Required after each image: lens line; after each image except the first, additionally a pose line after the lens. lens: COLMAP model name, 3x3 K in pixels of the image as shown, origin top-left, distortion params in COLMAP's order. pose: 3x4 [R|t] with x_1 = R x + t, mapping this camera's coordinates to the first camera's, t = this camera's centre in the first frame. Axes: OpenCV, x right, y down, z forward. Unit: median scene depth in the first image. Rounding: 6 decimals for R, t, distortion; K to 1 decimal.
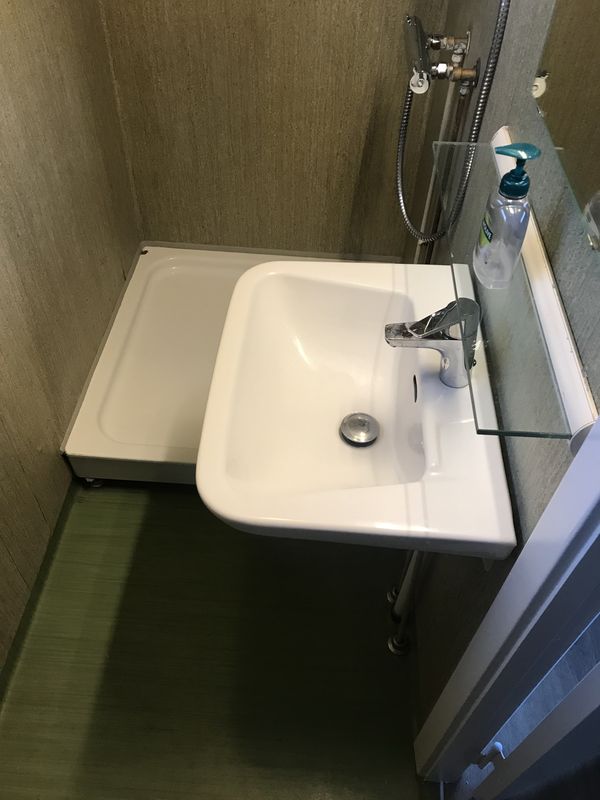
lens RADIAL K [[652.8, 0, 301.6], [0, 652.8, 398.4], [0, 0, 1]] dist [0.046649, -0.038126]
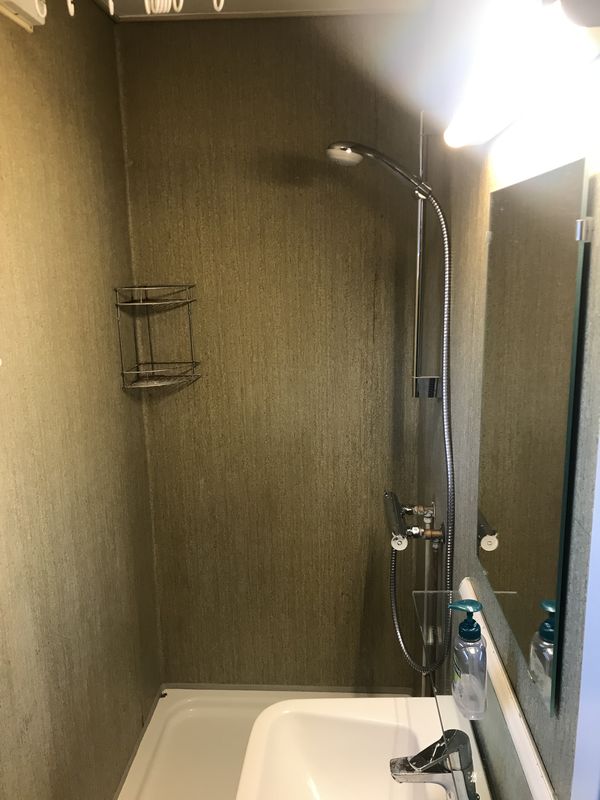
lens RADIAL K [[652.8, 0, 299.9], [0, 652.8, 394.7], [0, 0, 1]] dist [0.046649, -0.038126]
pose [[0.998686, -0.050616, -0.008042, 0.011173], [0.036012, 0.804693, -0.592598, 0.030181], [0.036466, 0.591529, 0.805458, -0.171995]]
